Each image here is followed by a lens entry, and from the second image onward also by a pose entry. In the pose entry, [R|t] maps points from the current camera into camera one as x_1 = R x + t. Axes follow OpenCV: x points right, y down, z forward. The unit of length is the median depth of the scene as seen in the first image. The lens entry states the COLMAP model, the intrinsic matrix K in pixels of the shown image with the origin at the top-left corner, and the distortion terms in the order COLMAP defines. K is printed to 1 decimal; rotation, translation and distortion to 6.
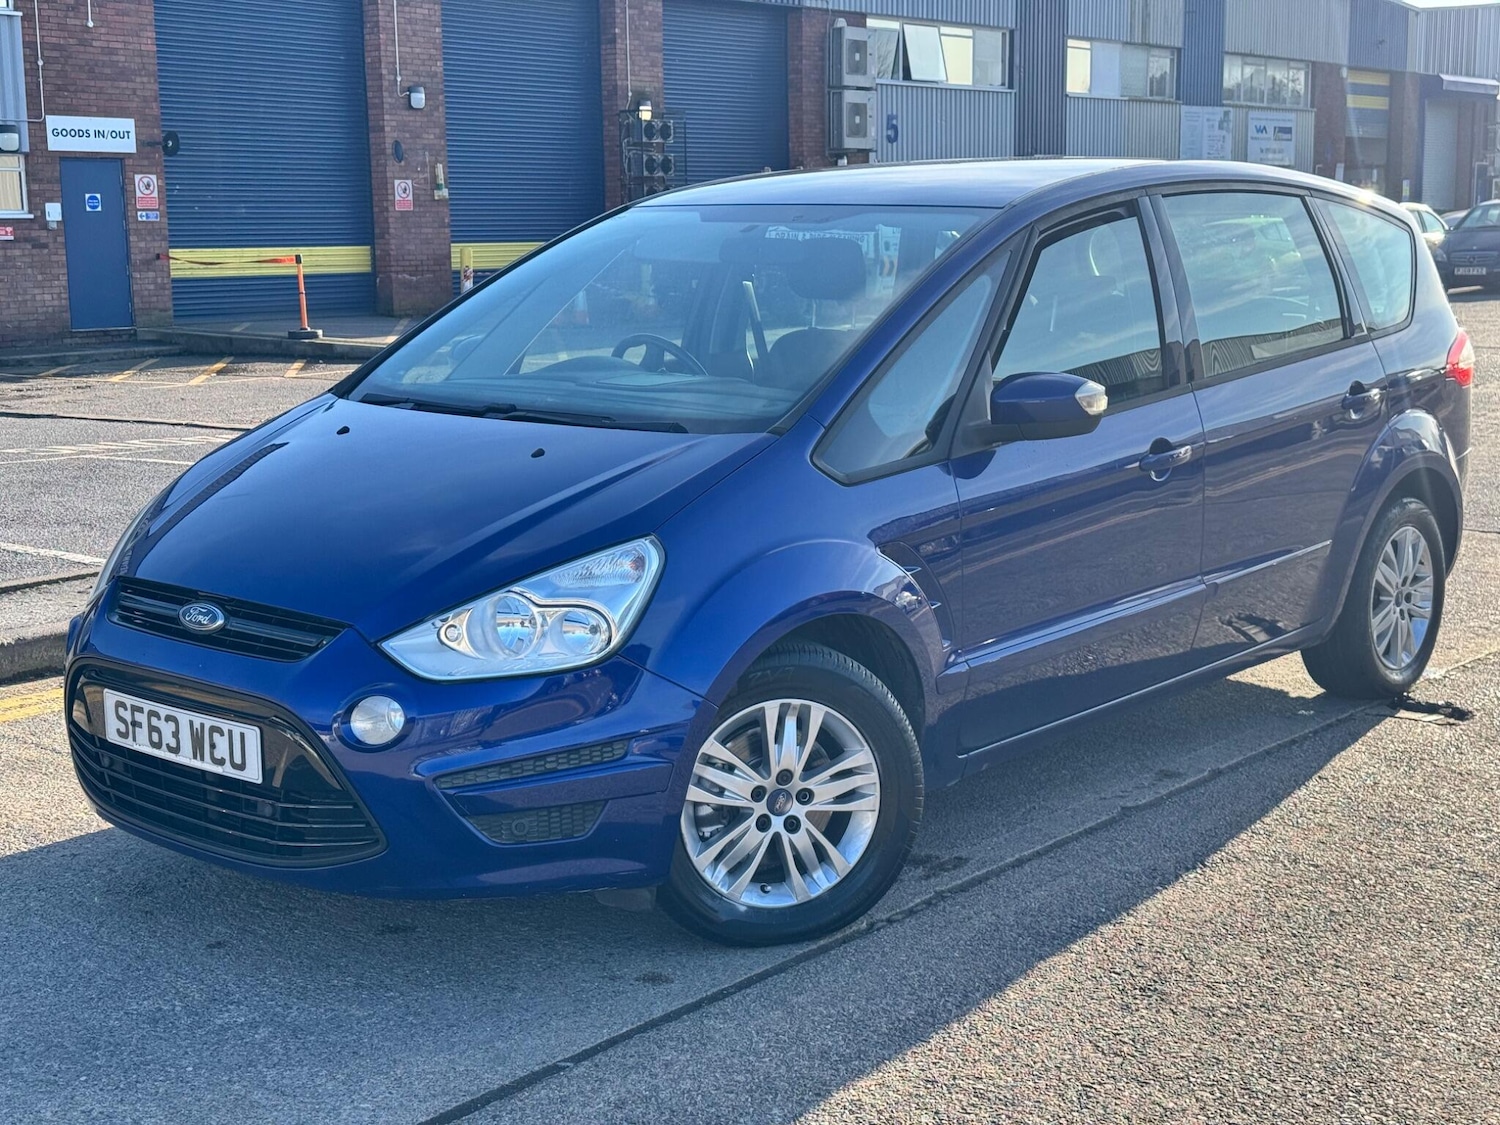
lens RADIAL K [[2094.6, 0, 749.1], [0, 2094.6, 557.3], [0, 0, 1]] dist [0.086368, 0.000000]
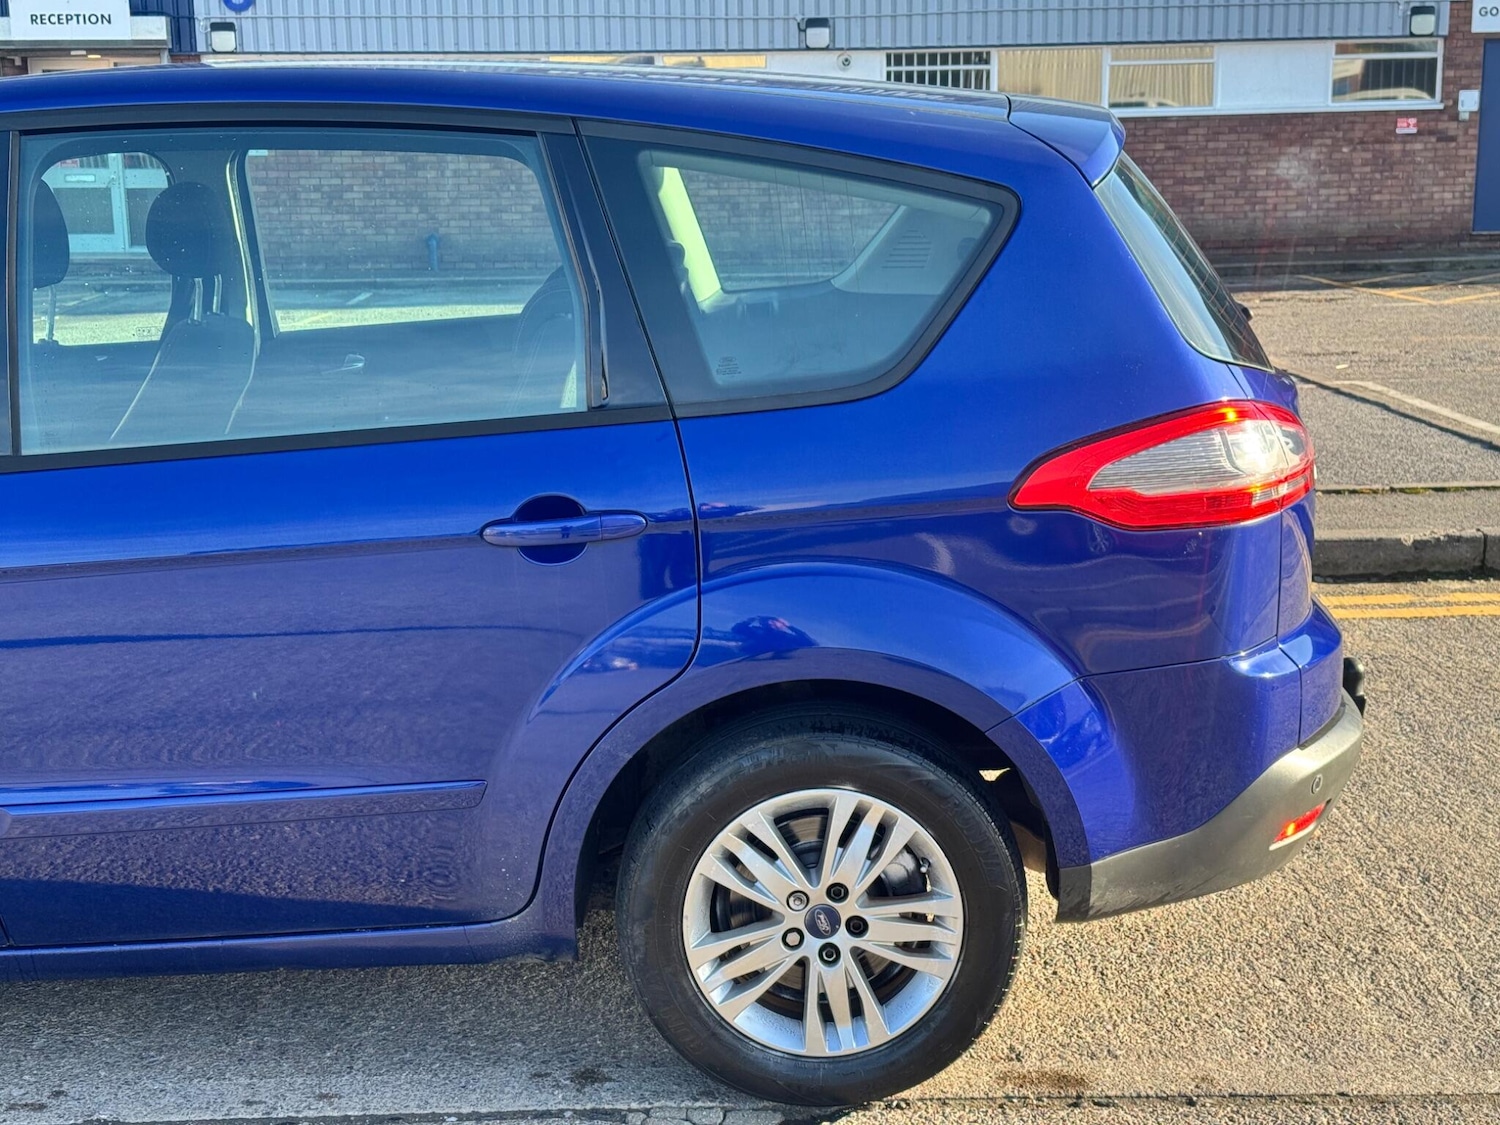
lens RADIAL K [[2094.6, 0, 779.2], [0, 2094.6, 593.2], [0, 0, 1]] dist [0.086368, 0.000000]
pose [[0.668491, 0.164769, -0.725239, 0.171299], [-0.112828, 0.986331, 0.120088, -0.031351], [0.735112, 0.001550, 0.677944, 0.169928]]
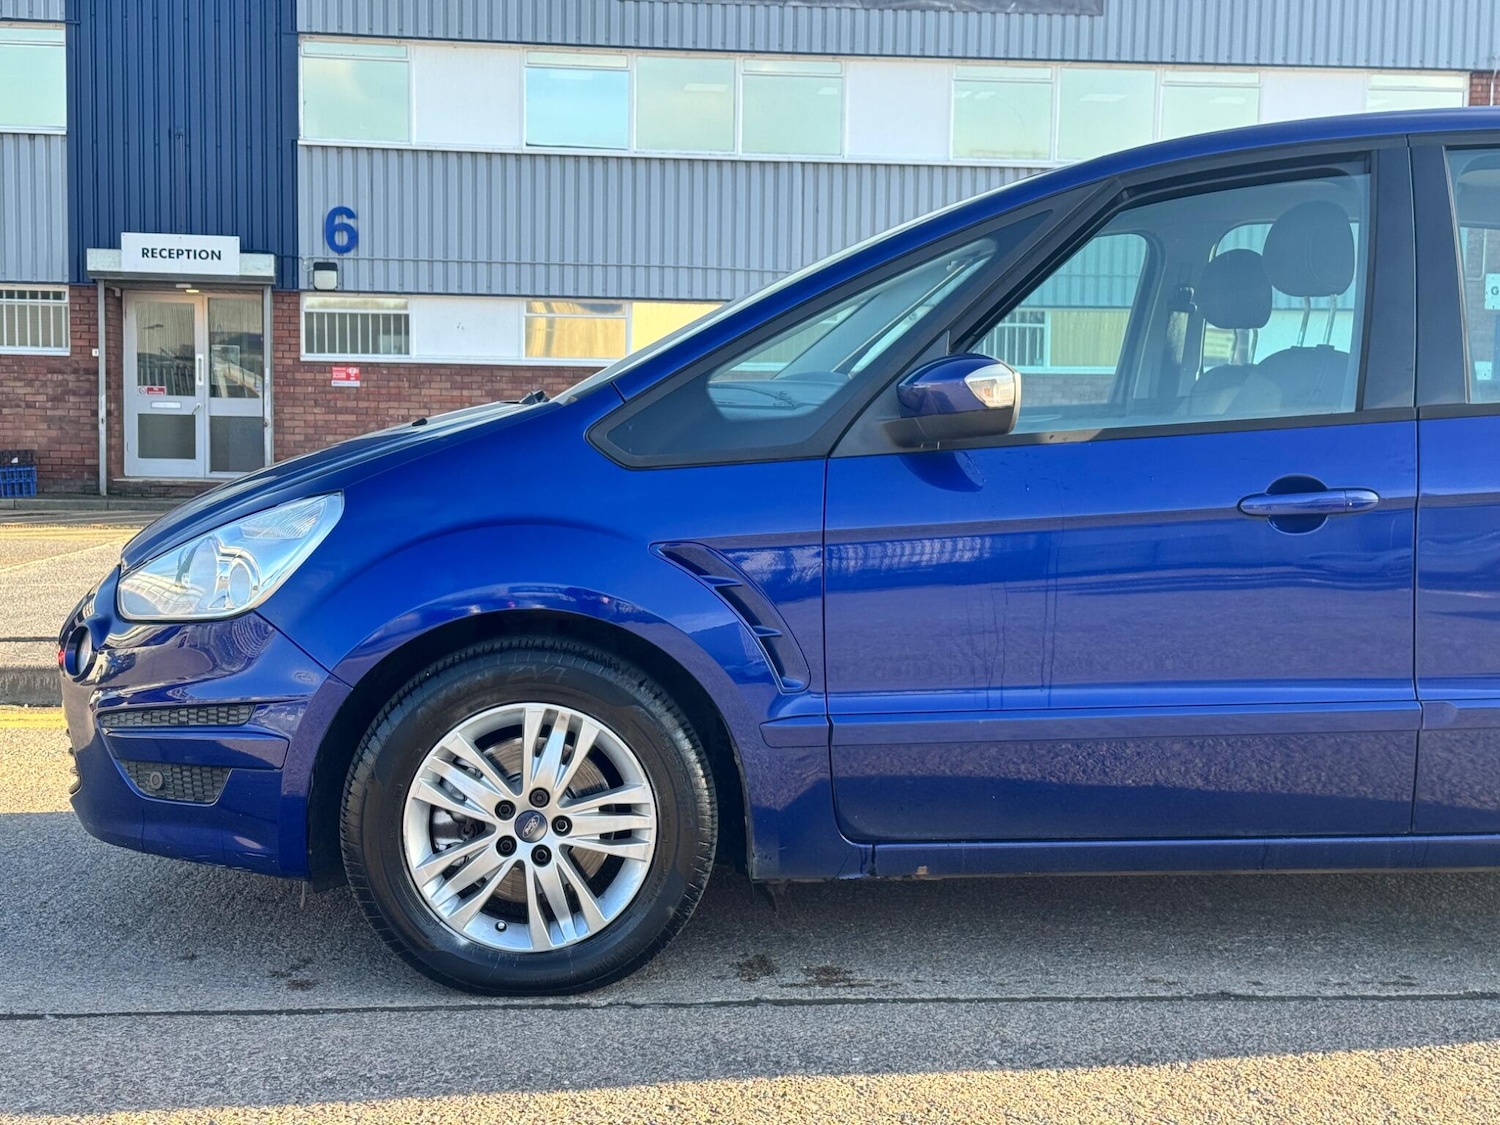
lens RADIAL K [[2094.6, 0, 741.4], [0, 2094.6, 586.5], [0, 0, 1]] dist [0.086368, 0.000000]
pose [[0.714591, 0.079540, -0.695006, 0.116830], [-0.134138, 0.990659, -0.024542, 0.005212], [0.686561, 0.110764, 0.718585, 0.076717]]
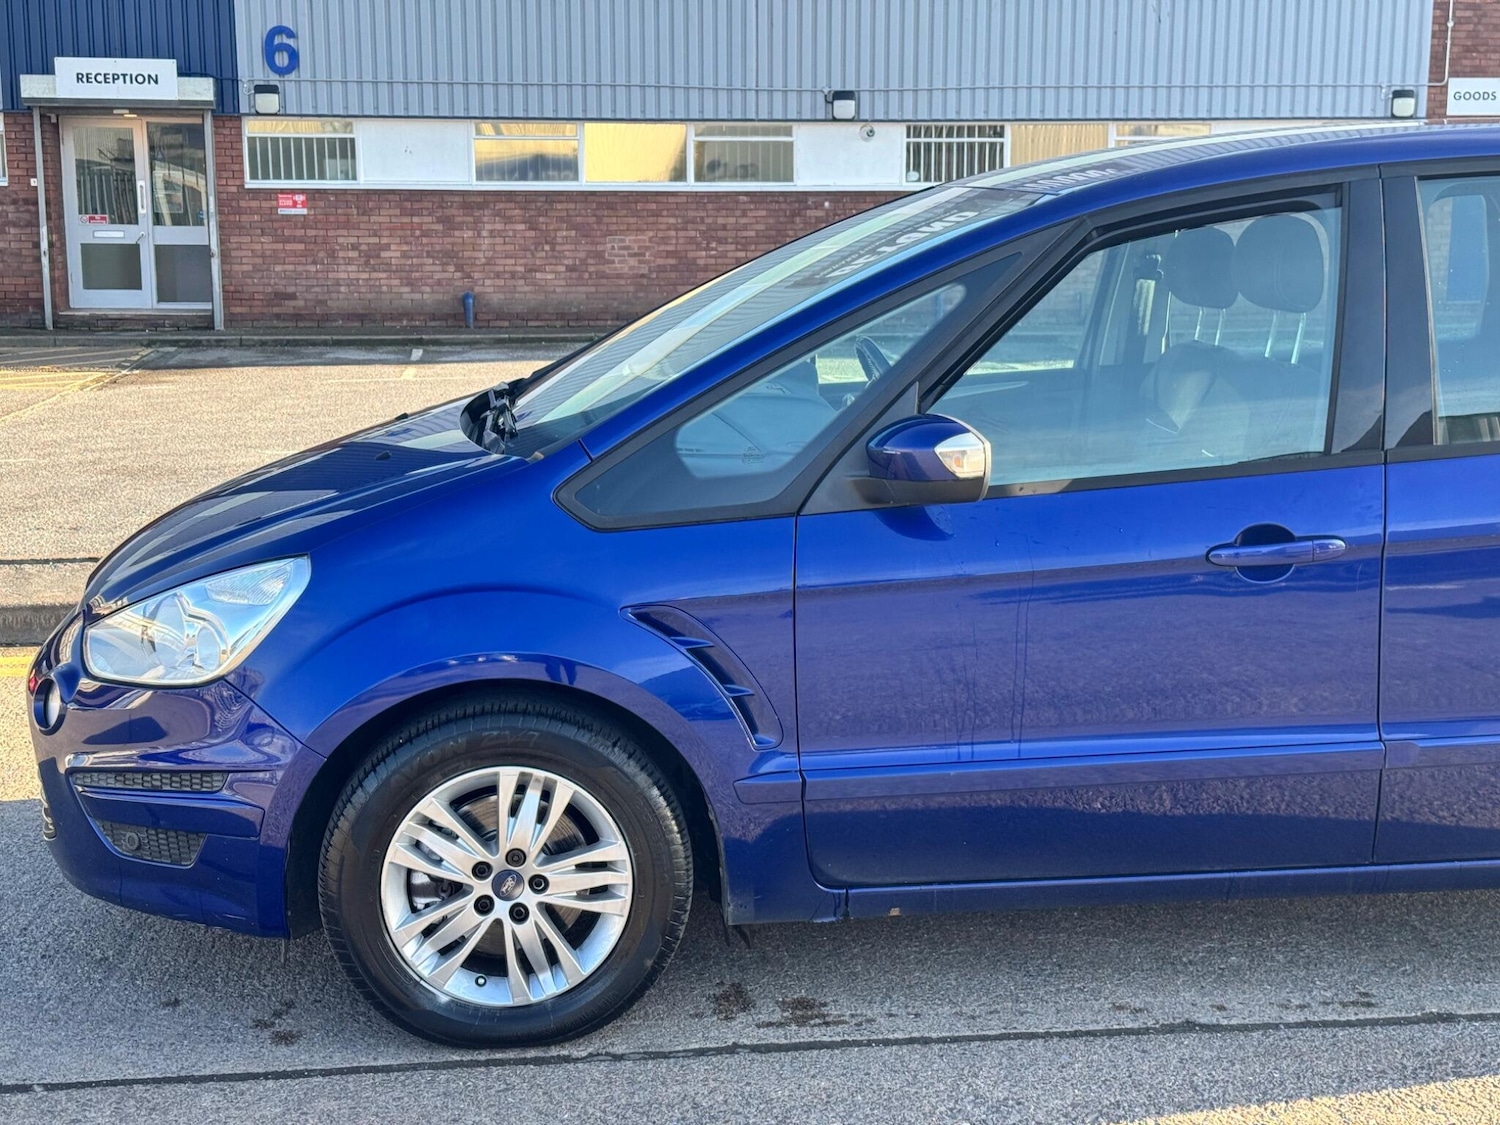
lens RADIAL K [[2094.6, 0, 742.0], [0, 2094.6, 583.8], [0, 0, 1]] dist [0.086368, 0.000000]
pose [[0.730011, 0.137725, -0.669415, 0.114028], [-0.118589, 0.990153, 0.074389, -0.014340], [0.673069, 0.025080, 0.739155, 0.074800]]
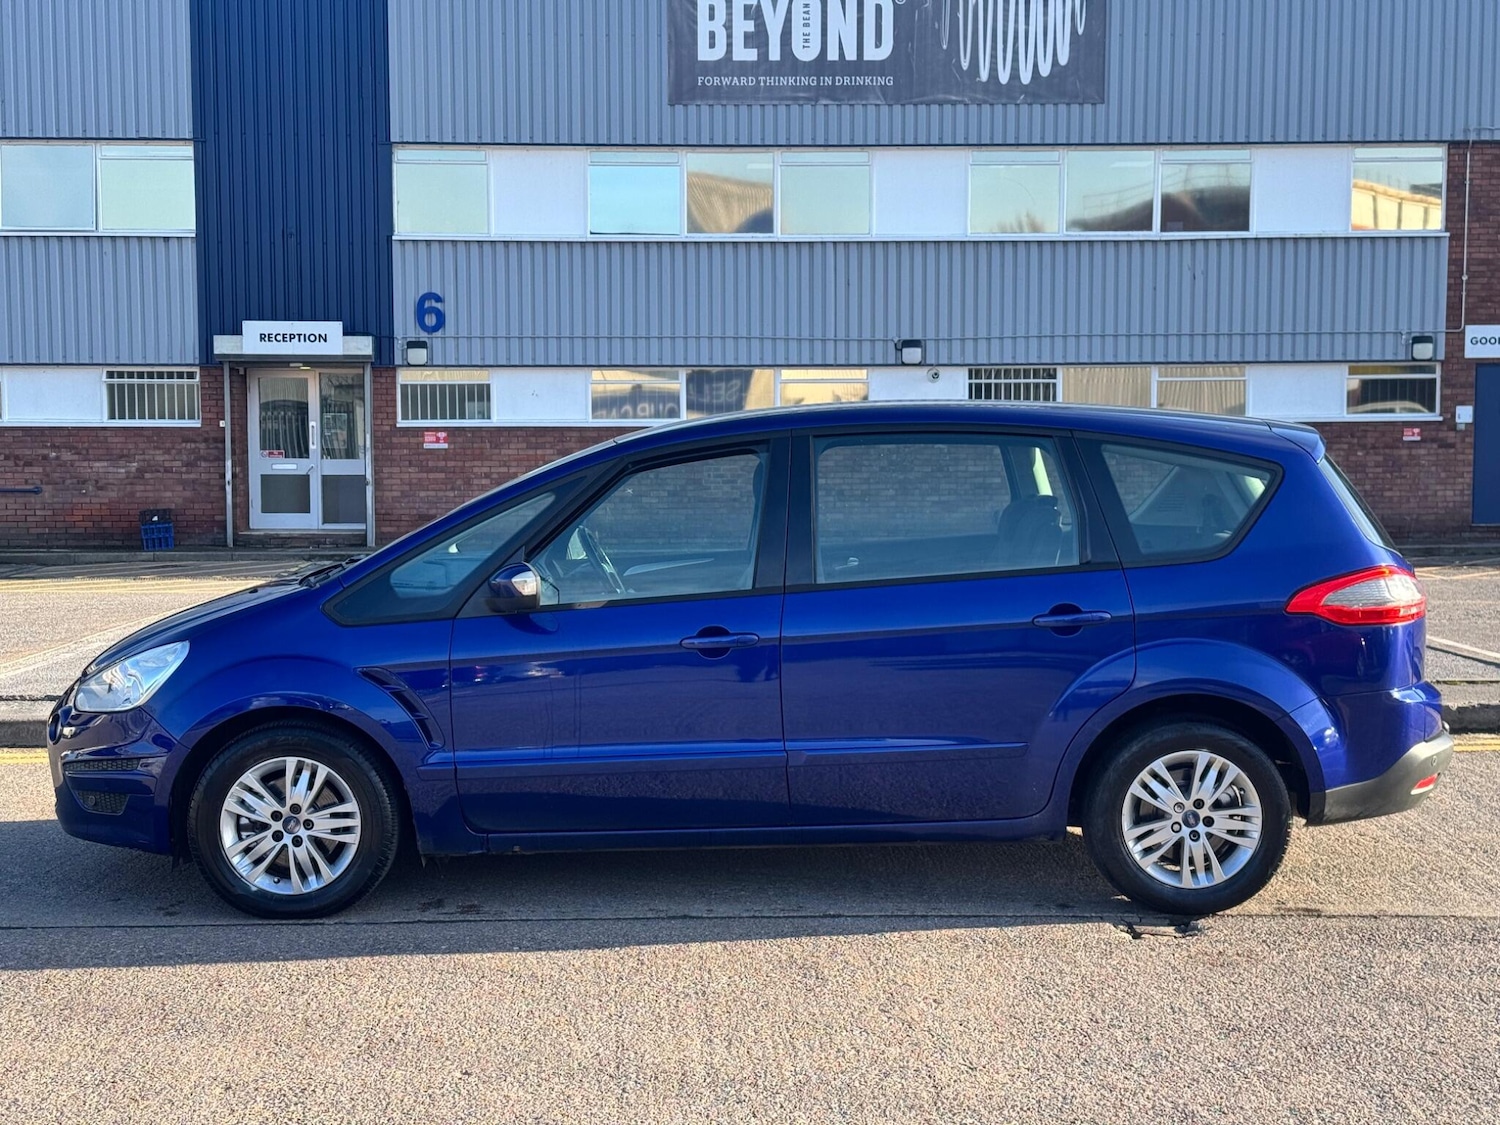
lens RADIAL K [[2094.6, 0, 746.0], [0, 2094.6, 588.9], [0, 0, 1]] dist [0.086368, 0.000000]
pose [[0.657553, 0.069237, -0.750220, 0.243712], [-0.124504, 0.992063, -0.017570, -0.012269], [0.743049, 0.104959, 0.660955, 0.036849]]
